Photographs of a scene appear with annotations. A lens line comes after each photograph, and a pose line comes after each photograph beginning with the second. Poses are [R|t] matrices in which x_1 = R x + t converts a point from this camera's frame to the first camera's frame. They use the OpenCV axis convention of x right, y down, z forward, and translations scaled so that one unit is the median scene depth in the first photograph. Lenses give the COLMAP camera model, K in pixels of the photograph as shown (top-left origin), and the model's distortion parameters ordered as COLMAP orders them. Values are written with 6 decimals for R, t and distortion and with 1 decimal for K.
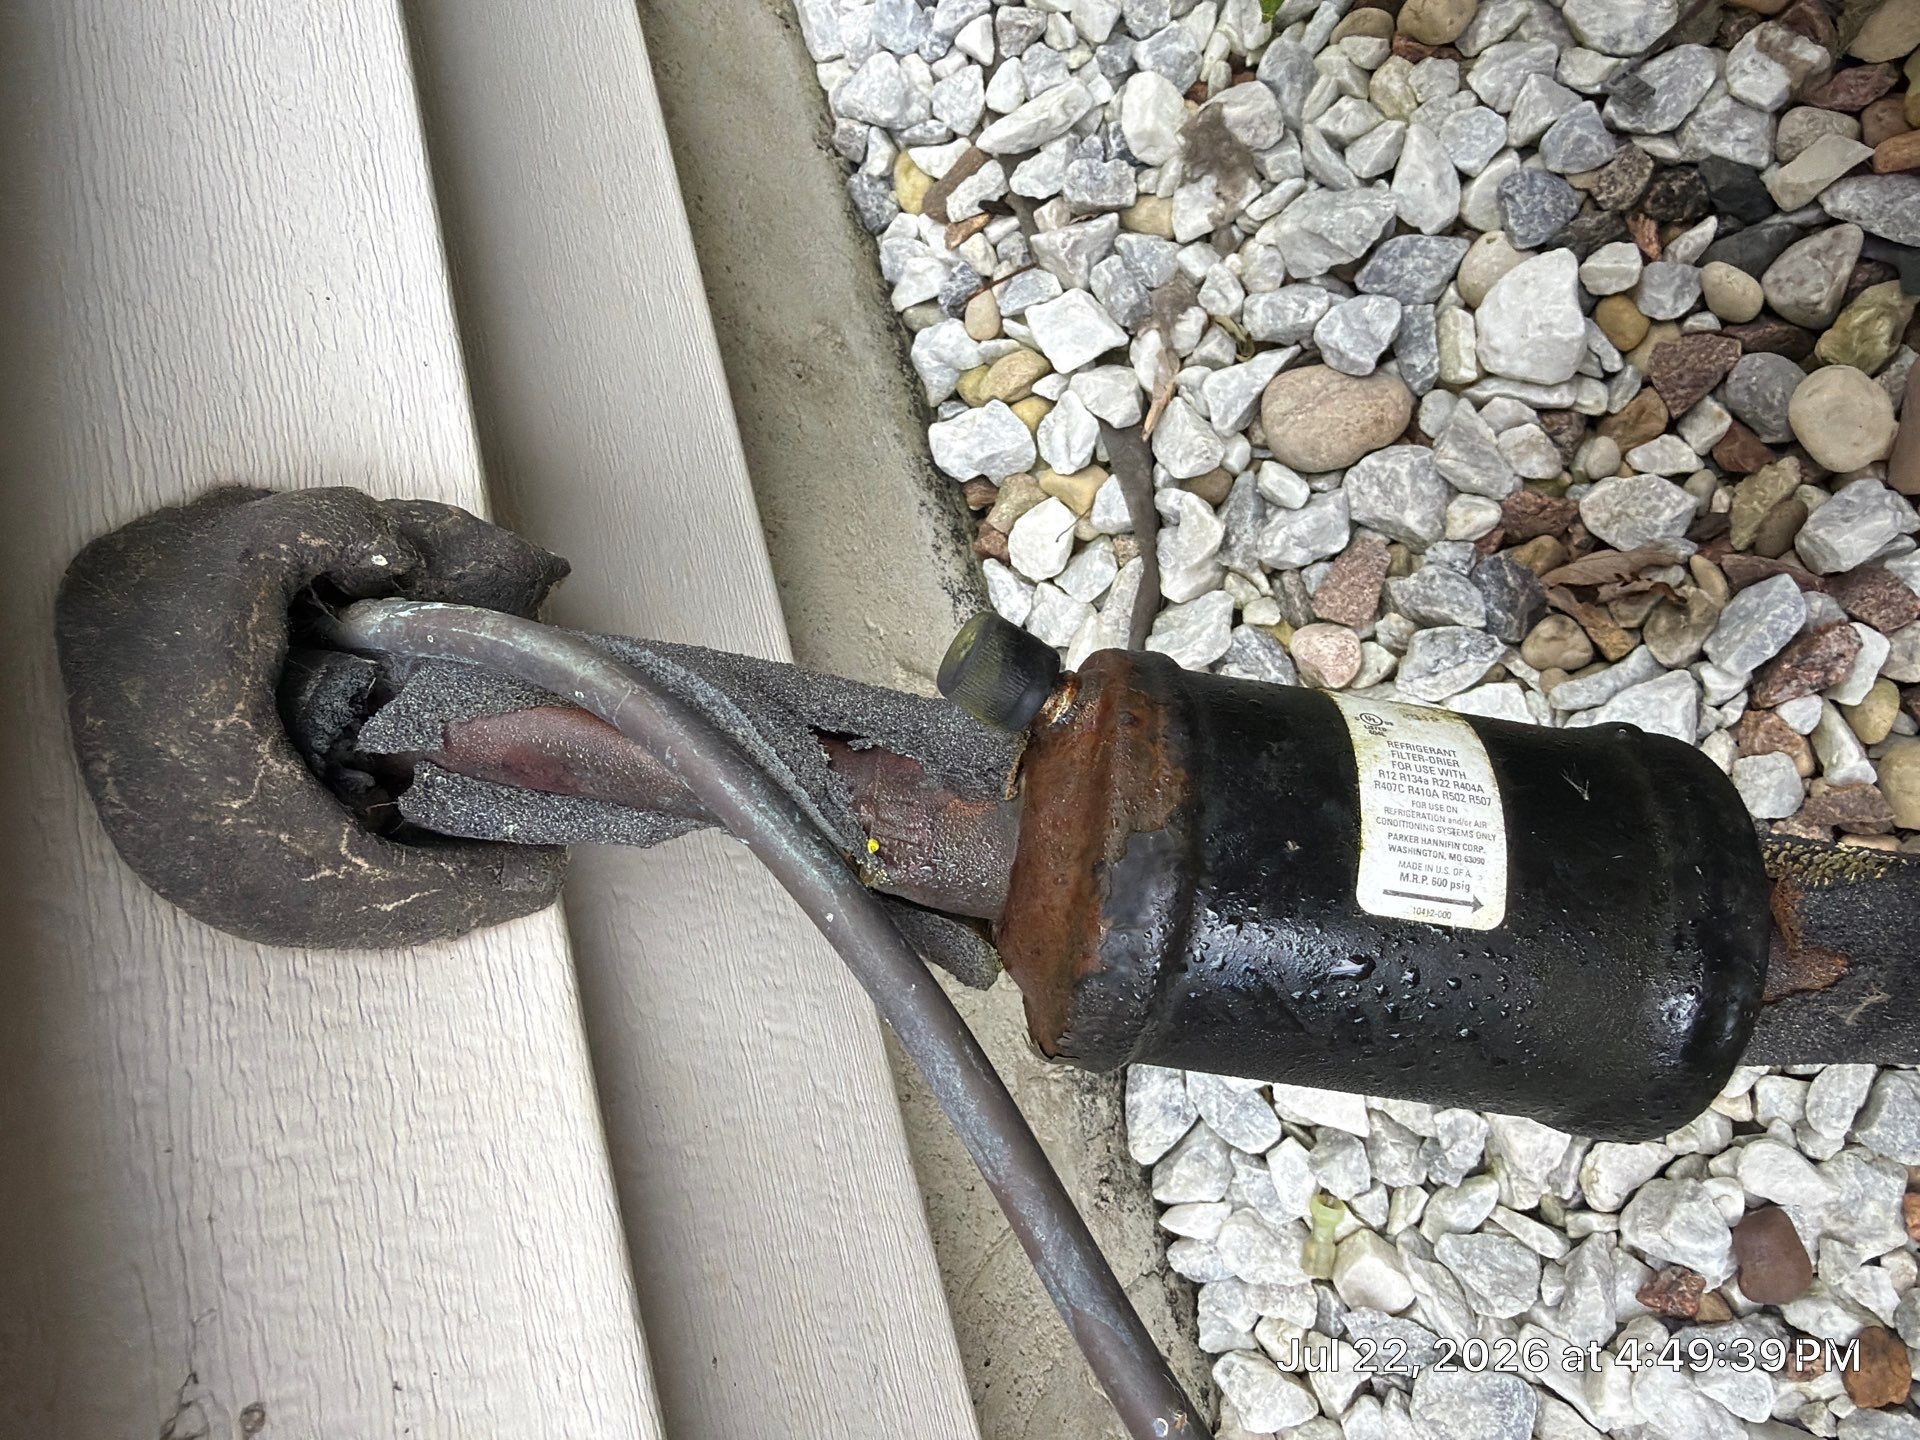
lens RADIAL K [[1391.2, 0, 954.1], [0, 1391.2, 713.4], [0, 0, 1]] dist [-0.002203, -0.007866]
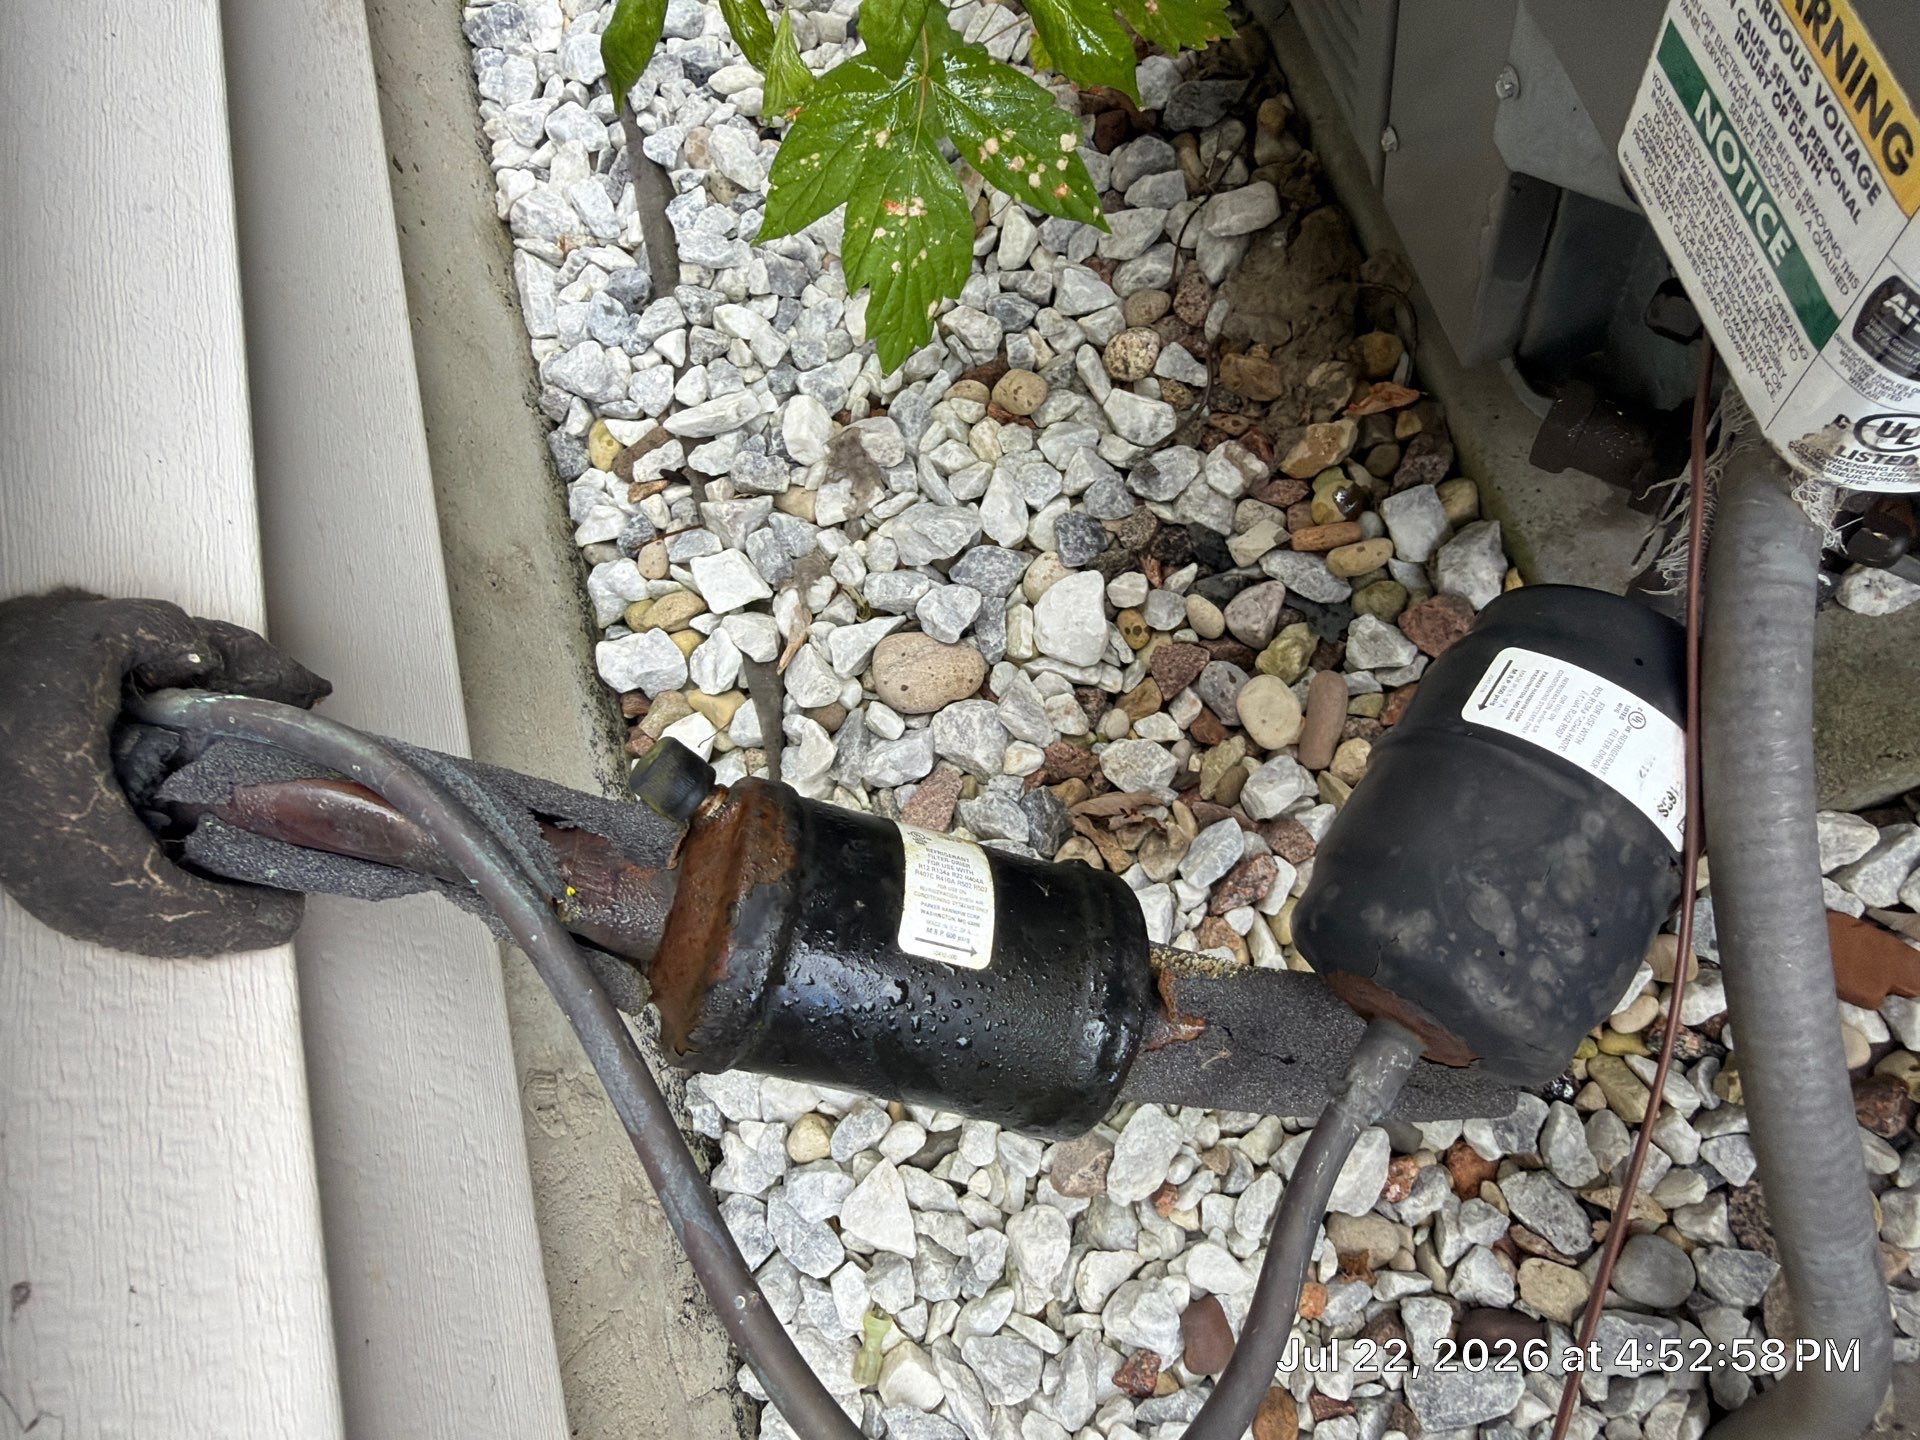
lens RADIAL K [[1391.2, 0, 971.3], [0, 1391.2, 722.1], [0, 0, 1]] dist [-0.002203, -0.007866]
pose [[0.955575, 0.111615, 0.272797, -0.037166], [-0.058474, 0.978919, -0.195700, 0.090066], [-0.288889, 0.171055, 0.941957, -0.239340]]
